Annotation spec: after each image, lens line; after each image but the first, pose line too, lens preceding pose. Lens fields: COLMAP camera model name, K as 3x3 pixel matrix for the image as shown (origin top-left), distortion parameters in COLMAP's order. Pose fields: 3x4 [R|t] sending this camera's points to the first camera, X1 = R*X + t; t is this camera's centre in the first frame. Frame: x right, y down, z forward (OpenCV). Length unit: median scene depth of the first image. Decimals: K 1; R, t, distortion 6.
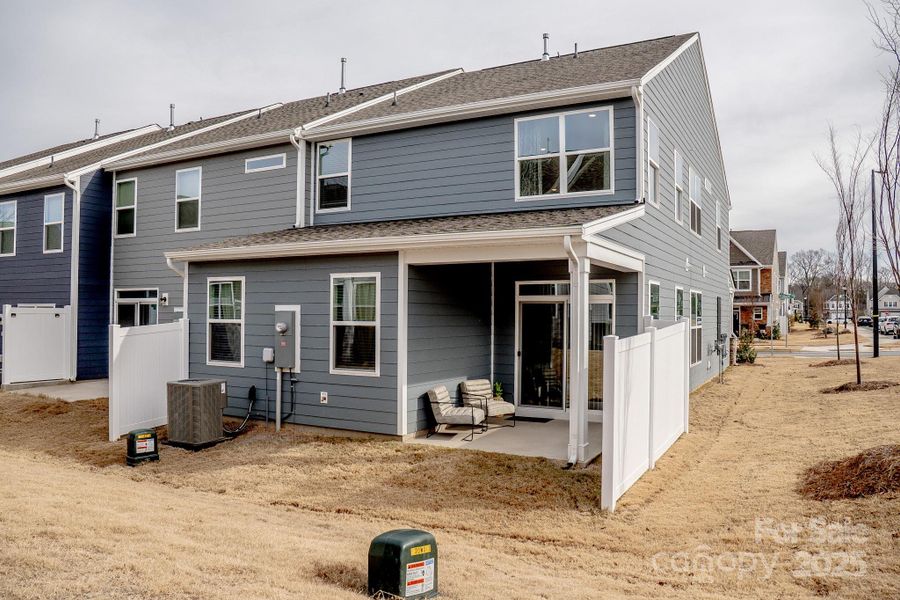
lens RADIAL K [[672.7, 0, 448.4], [0, 672.7, 300.1], [0, 0, 1]] dist [-0.127194, 0.077303]
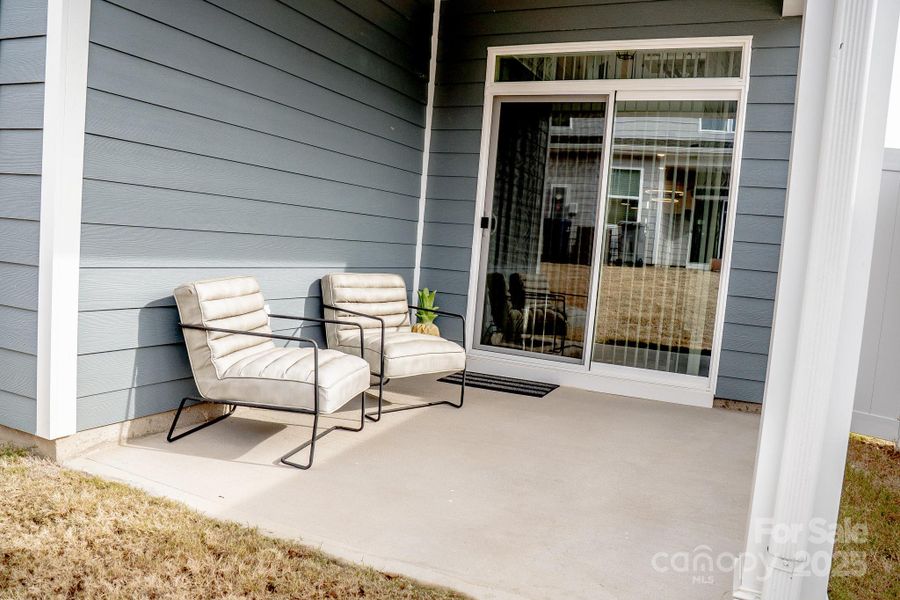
lens RADIAL K [[672.7, 0, 452.1], [0, 672.7, 301.1], [0, 0, 1]] dist [-0.127194, 0.077303]
pose [[0.994837, 0.062980, 0.079577, 0.061541], [-0.071413, 0.991582, 0.108009, 0.094090], [-0.072104, -0.113134, 0.990960, 0.651278]]
